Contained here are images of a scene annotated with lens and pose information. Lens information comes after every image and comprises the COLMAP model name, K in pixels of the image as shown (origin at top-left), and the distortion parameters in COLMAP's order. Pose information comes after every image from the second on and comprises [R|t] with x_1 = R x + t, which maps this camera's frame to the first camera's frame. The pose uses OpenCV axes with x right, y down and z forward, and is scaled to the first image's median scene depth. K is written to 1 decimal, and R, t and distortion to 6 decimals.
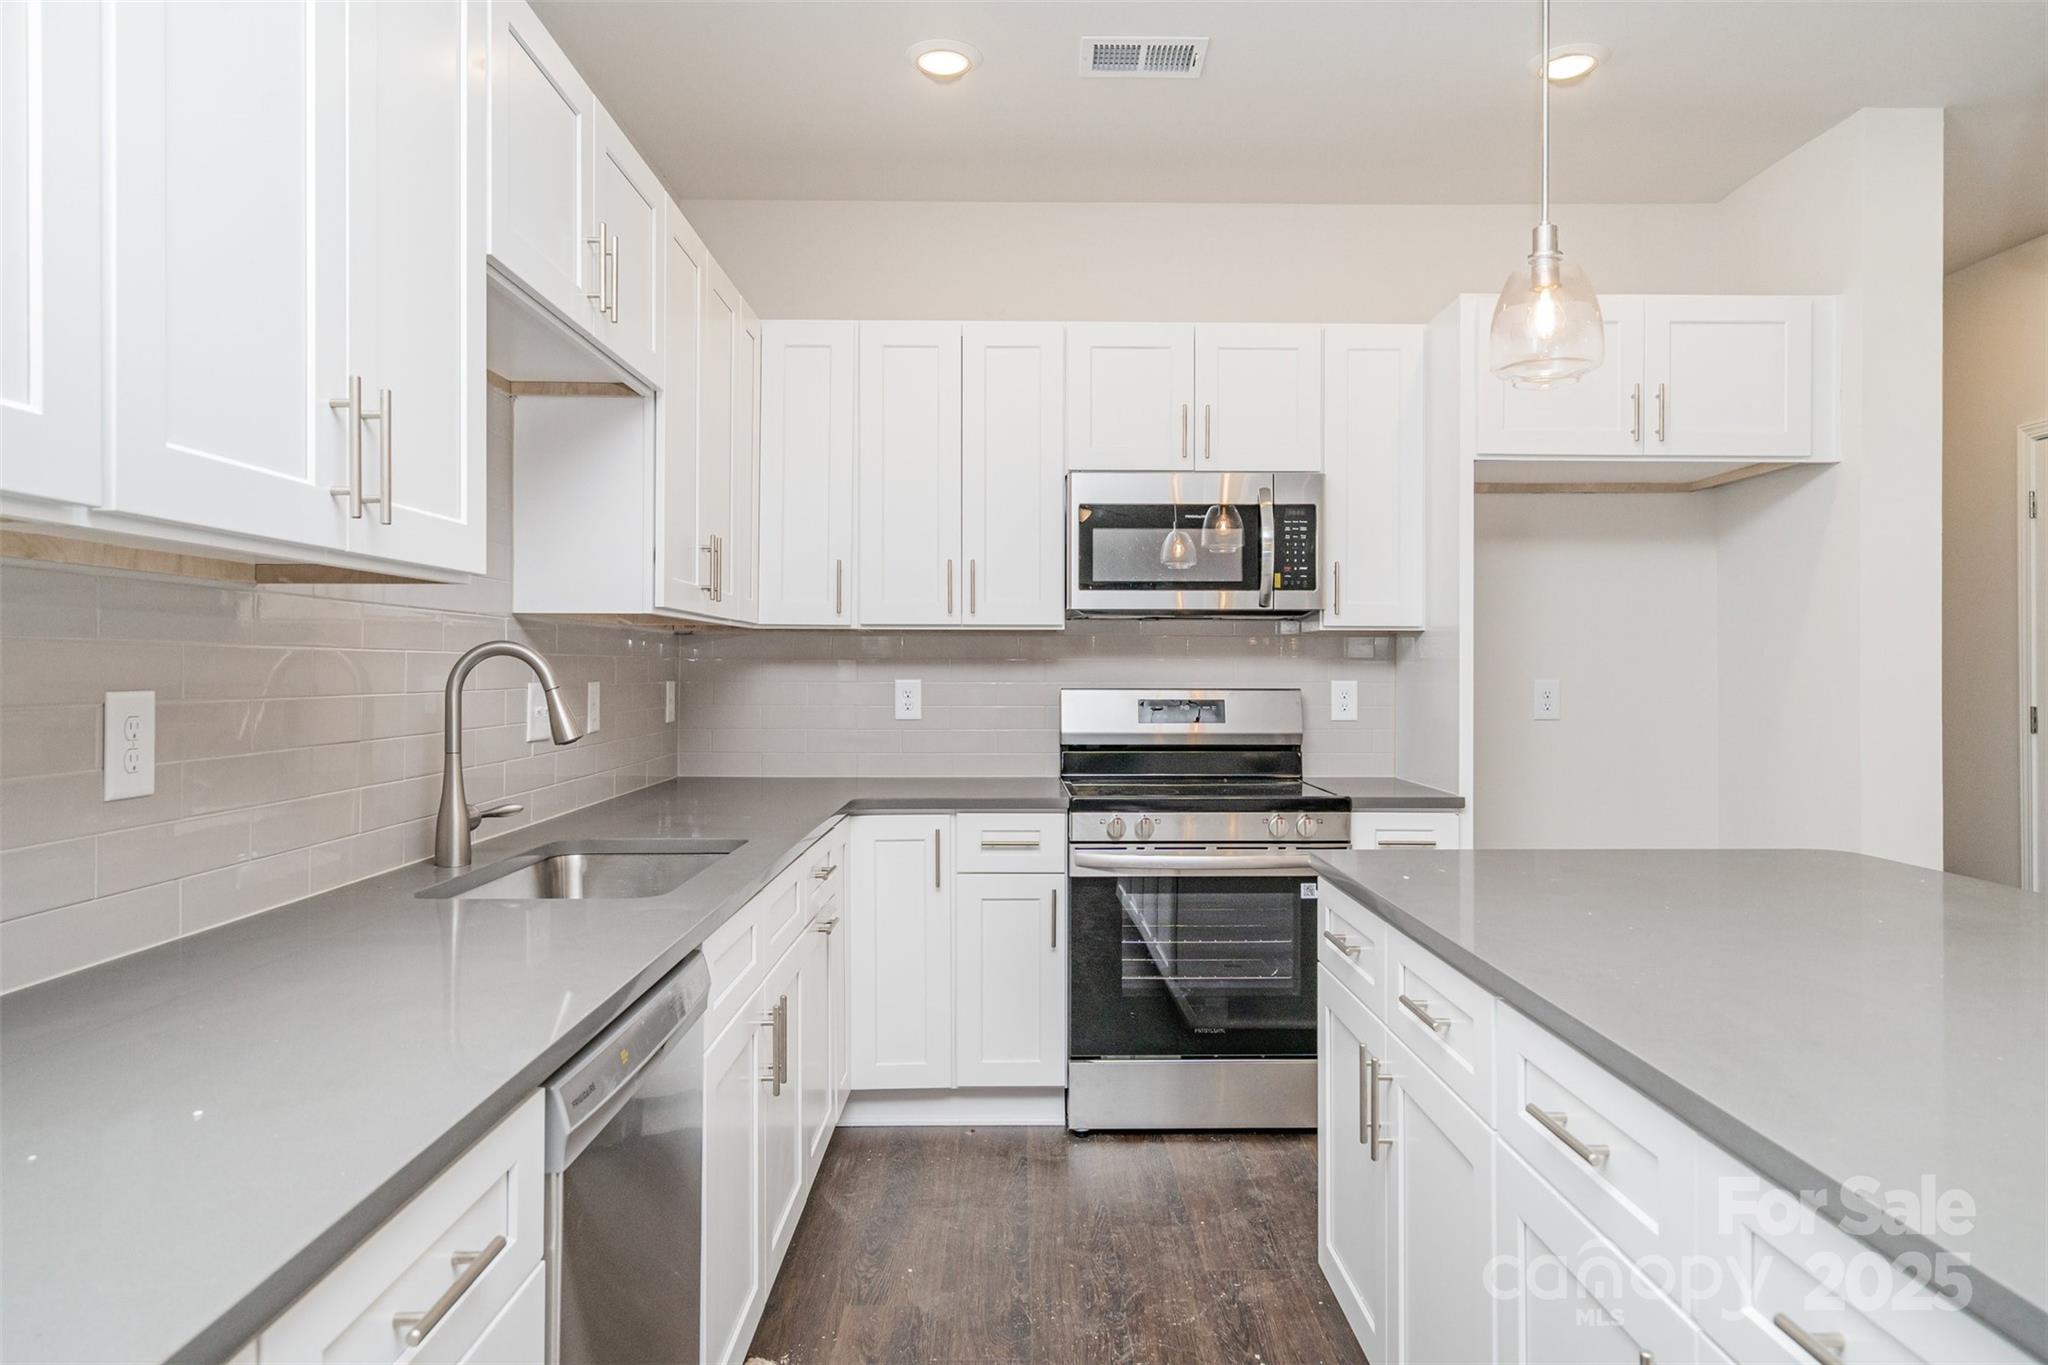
lens RADIAL K [[1255.9, 0, 1022.6], [0, 1255.9, 653.9], [0, 0, 1]] dist [0.010711, 0.000742]
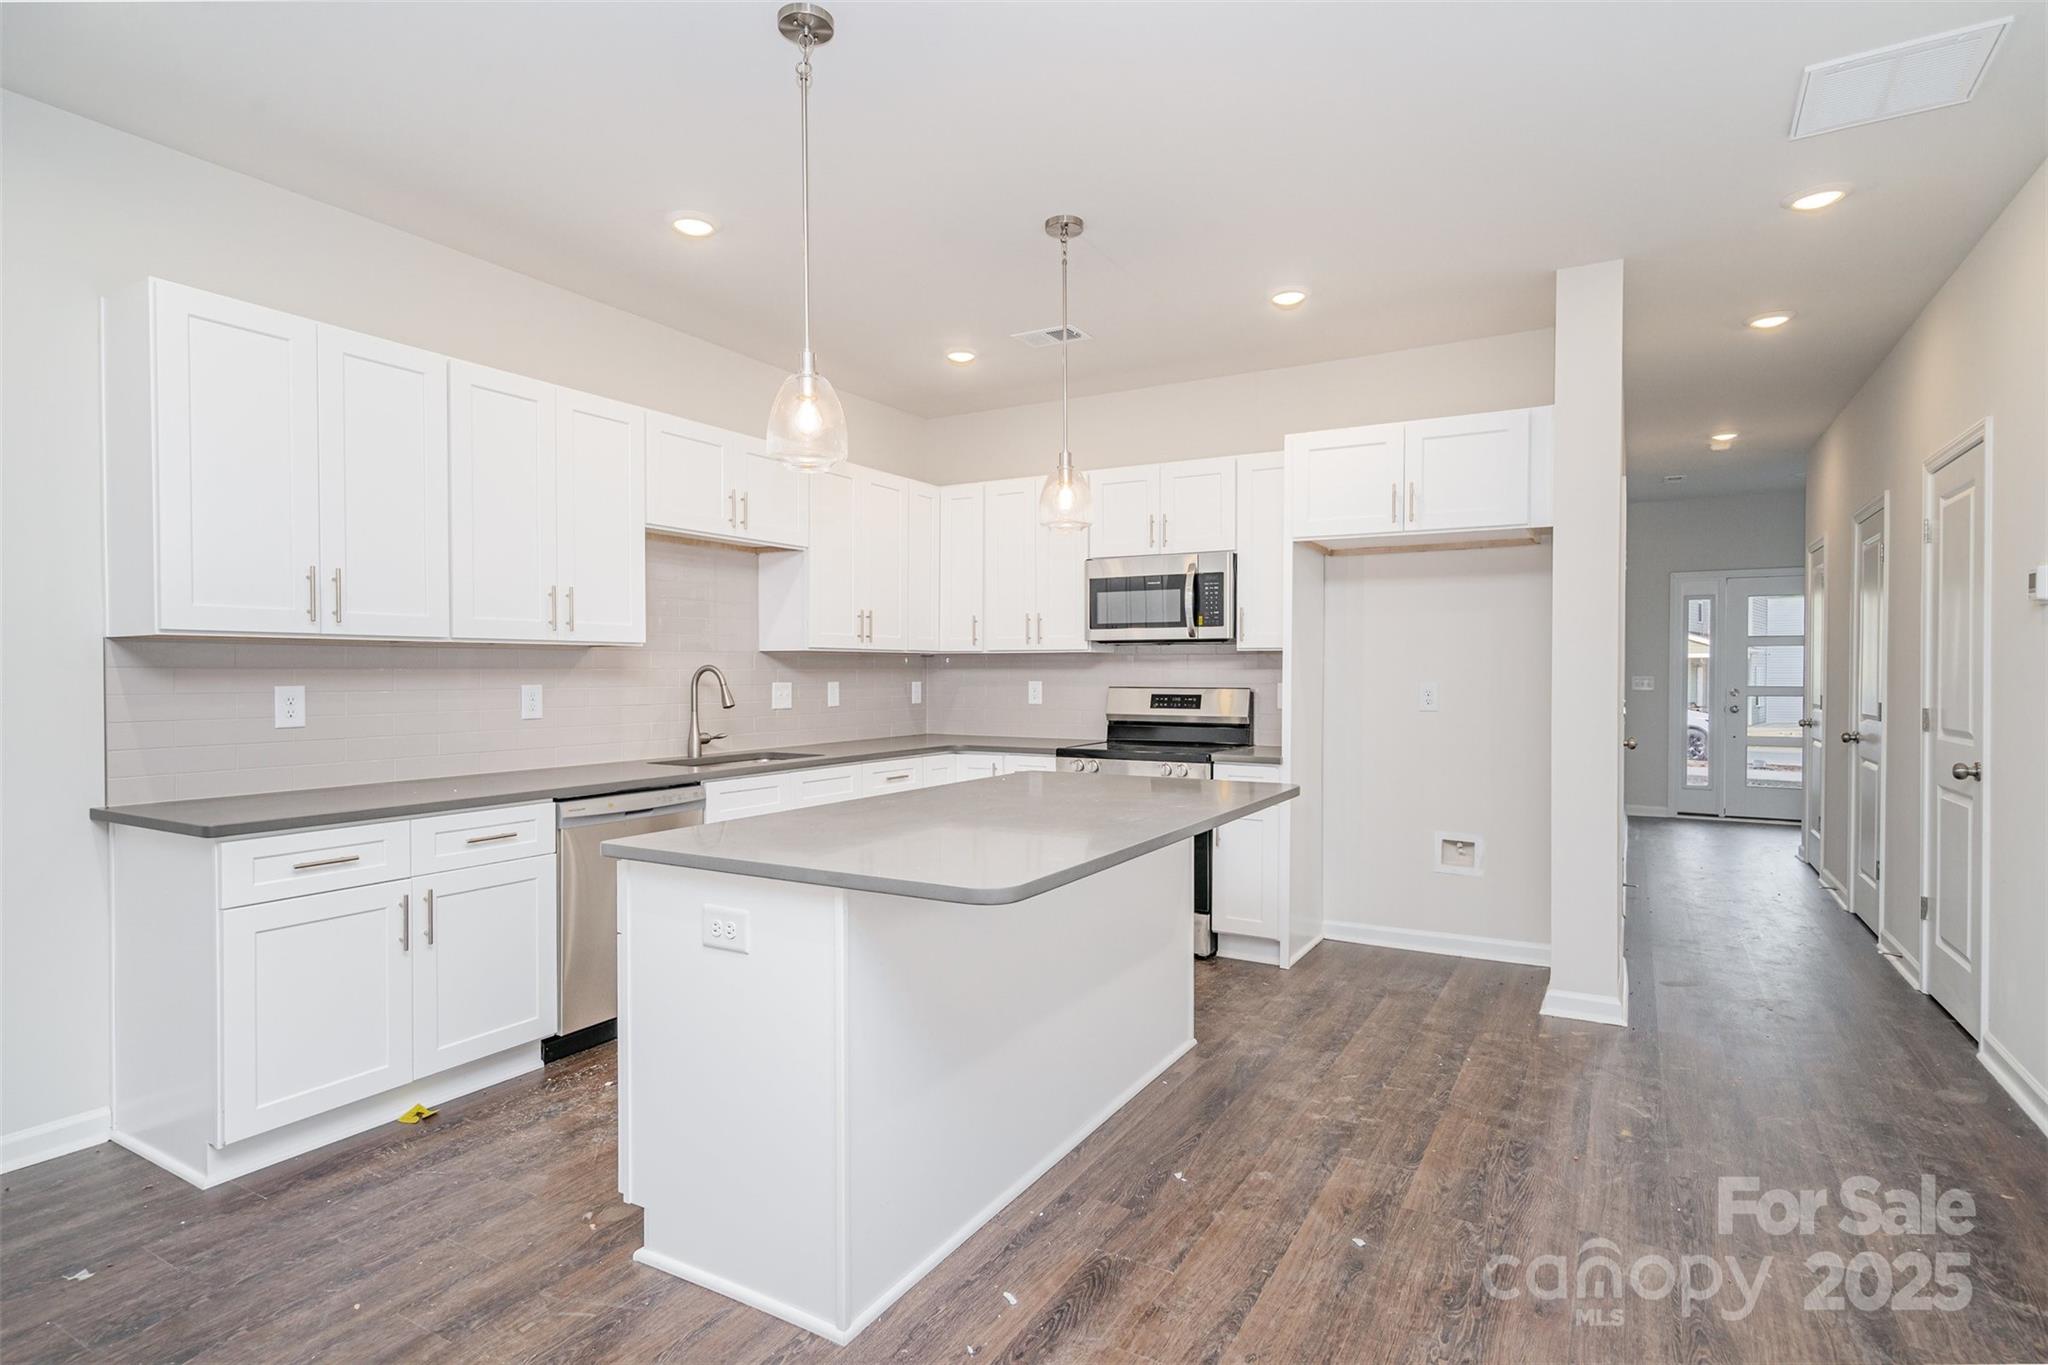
lens RADIAL K [[1042.0, 0, 1024.6], [0, 1042.0, 674.2], [0, 0, 1]] dist [0.001411, 0.000290]
pose [[0.857328, 0.000107, -0.514771, 0.695588], [0.007290, 0.999897, 0.012349, -0.007727], [0.514720, -0.014340, 0.857239, -0.260168]]
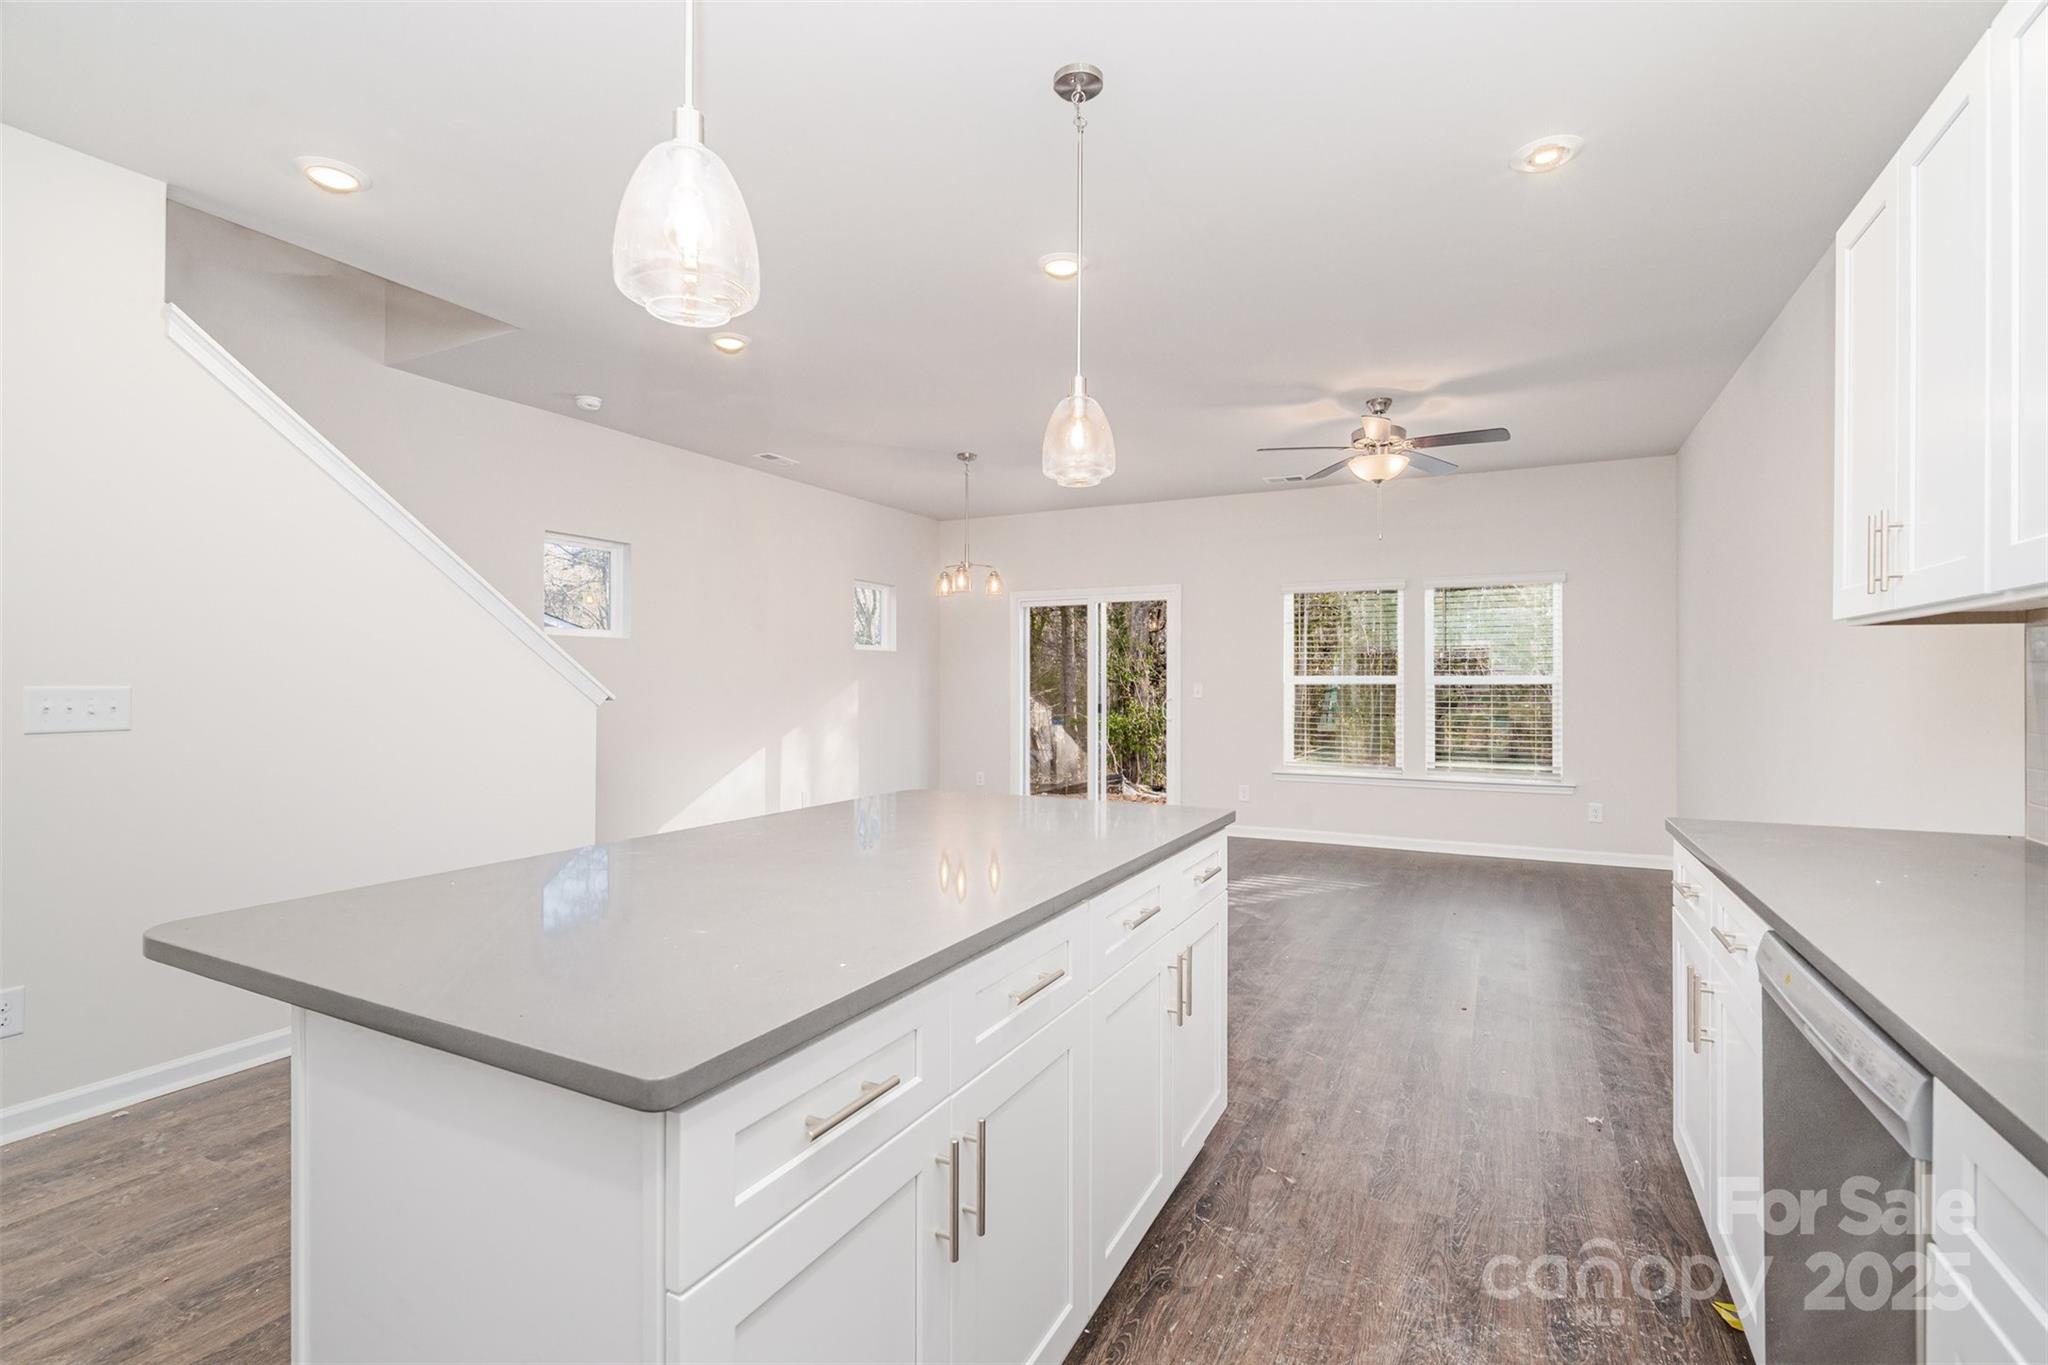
lens RADIAL K [[927.8, 0, 1029.3], [0, 927.8, 688.7], [0, 0, 1]] dist [-0.008646, 0.003639]
pose [[-0.883019, -0.005712, 0.469302, -0.018856], [-0.006677, 0.999978, -0.000391, 0.010602], [-0.469289, -0.003479, -0.883038, 0.798014]]
